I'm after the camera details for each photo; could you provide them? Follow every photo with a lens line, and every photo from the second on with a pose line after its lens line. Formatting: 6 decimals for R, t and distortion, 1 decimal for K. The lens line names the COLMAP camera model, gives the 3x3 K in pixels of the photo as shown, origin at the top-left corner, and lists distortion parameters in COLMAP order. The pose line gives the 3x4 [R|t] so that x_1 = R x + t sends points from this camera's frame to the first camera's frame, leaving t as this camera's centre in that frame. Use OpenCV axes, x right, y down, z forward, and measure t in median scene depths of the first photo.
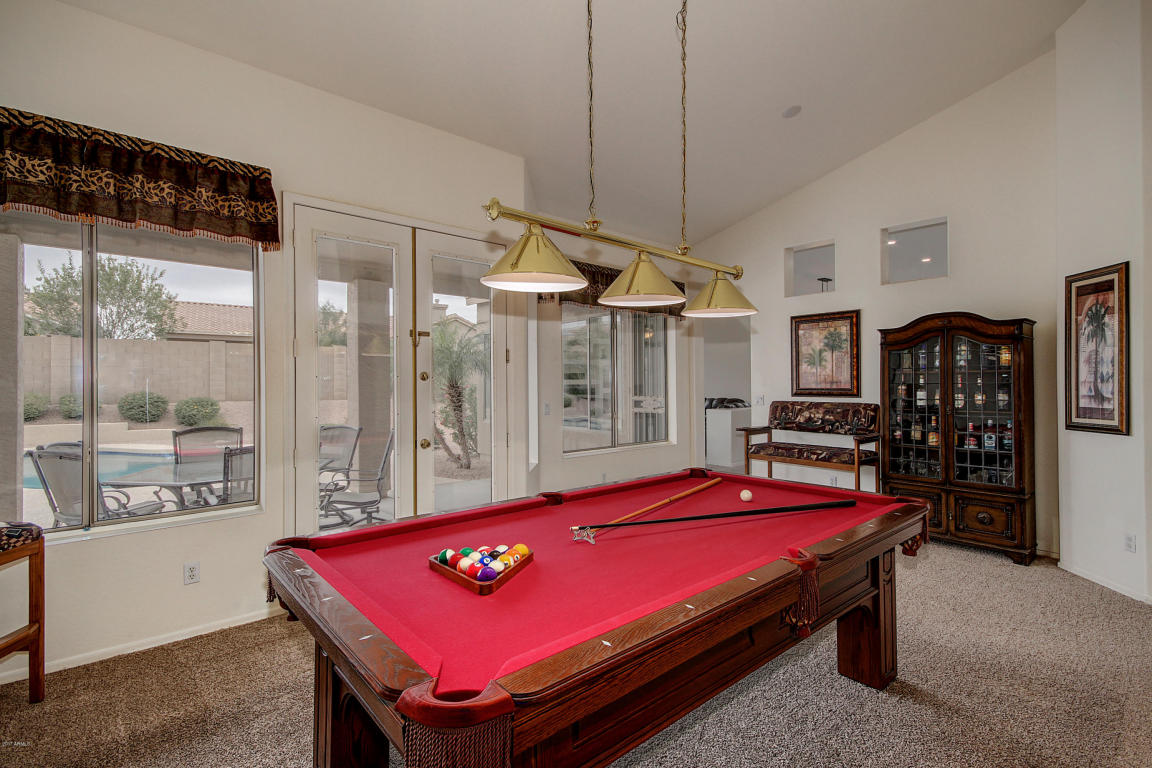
lens RADIAL K [[538.2, 0, 573.3], [0, 538.2, 388.7], [0, 0, 1]] dist [0.010629, -0.000514]
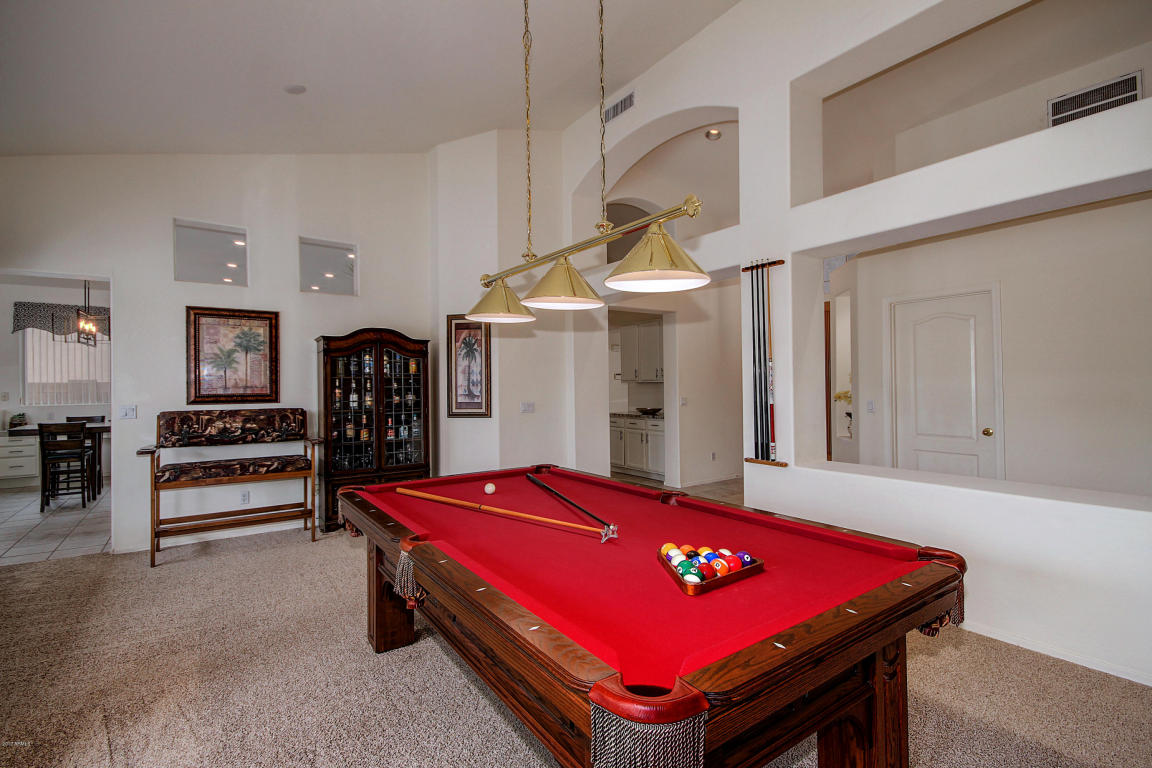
lens RADIAL K [[538.2, 0, 579.0], [0, 538.2, 382.4], [0, 0, 1]] dist [0.010629, -0.000514]
pose [[0.083619, 0.005789, 0.996481, -0.393359], [0.018058, 0.999810, -0.007324, -0.003091], [-0.996334, 0.018607, 0.083499, 0.383464]]
